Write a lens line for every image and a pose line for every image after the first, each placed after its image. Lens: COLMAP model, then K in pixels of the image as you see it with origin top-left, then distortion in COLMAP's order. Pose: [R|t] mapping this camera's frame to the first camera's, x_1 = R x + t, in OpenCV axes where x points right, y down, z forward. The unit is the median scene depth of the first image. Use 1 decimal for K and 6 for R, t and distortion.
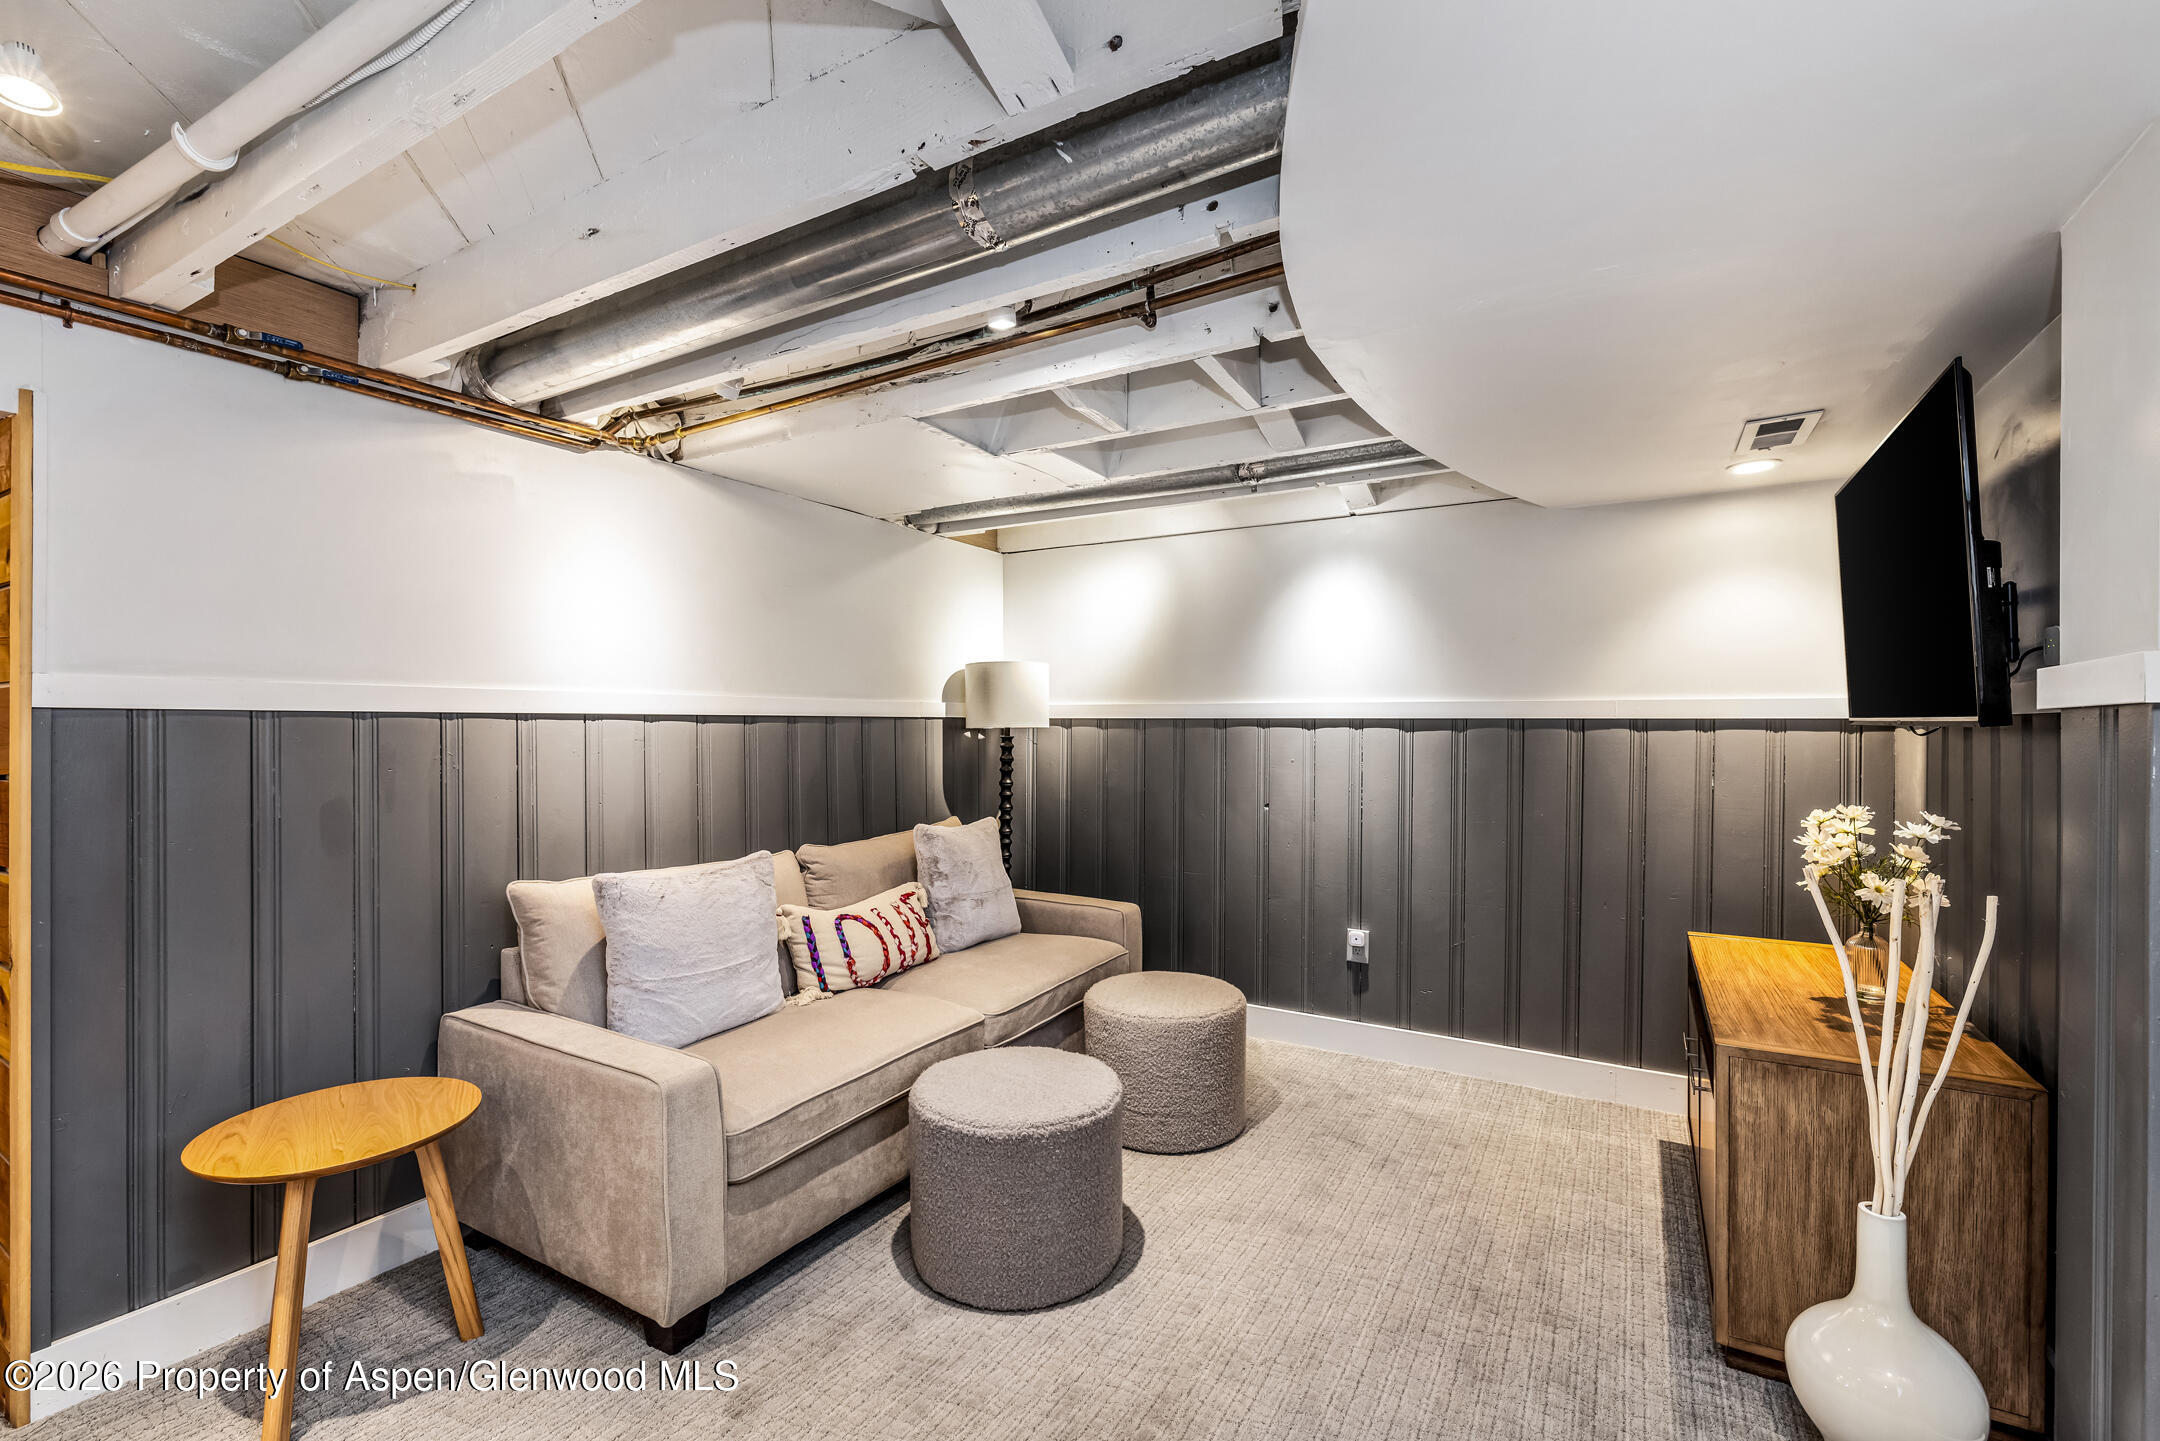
lens RADIAL K [[907.6, 0, 1071.3], [0, 907.6, 724.6], [0, 0, 1]] dist [-0.000417, -0.000313]
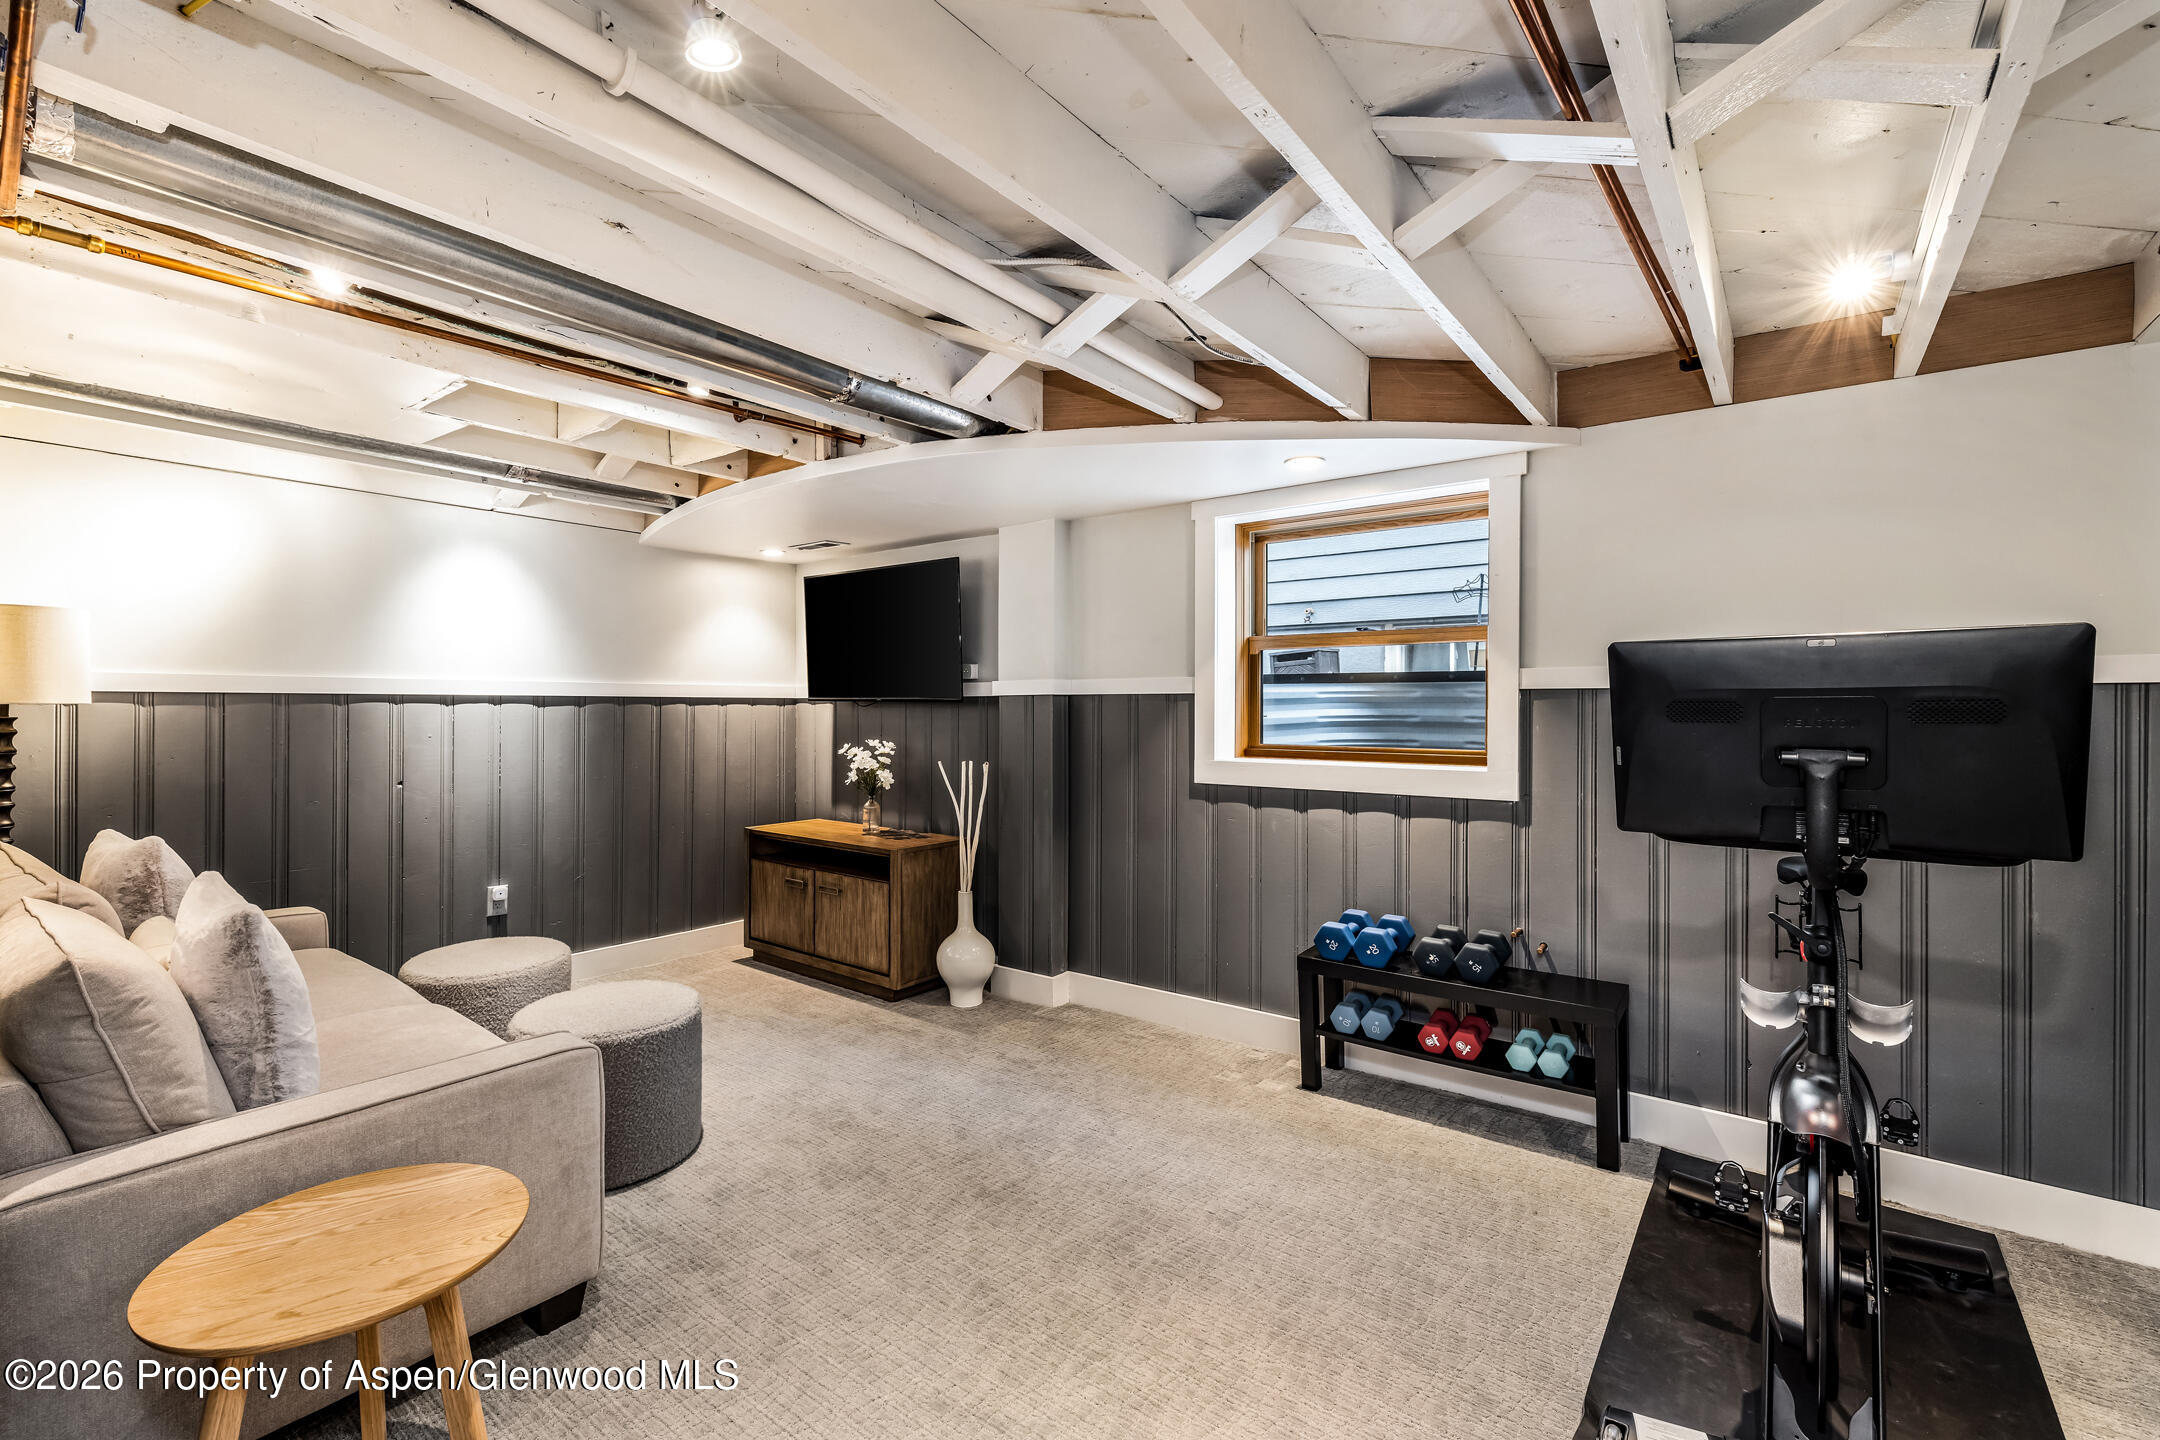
lens RADIAL K [[915.1, 0, 1075.9], [0, 915.1, 703.2], [0, 0, 1]] dist [-0.002334, -0.000209]
pose [[0.127450, -0.000202, 0.991845, -0.709955], [-0.001548, 0.999999, 0.000403, 0.001392], [-0.991844, -0.001587, 0.127449, 0.158429]]
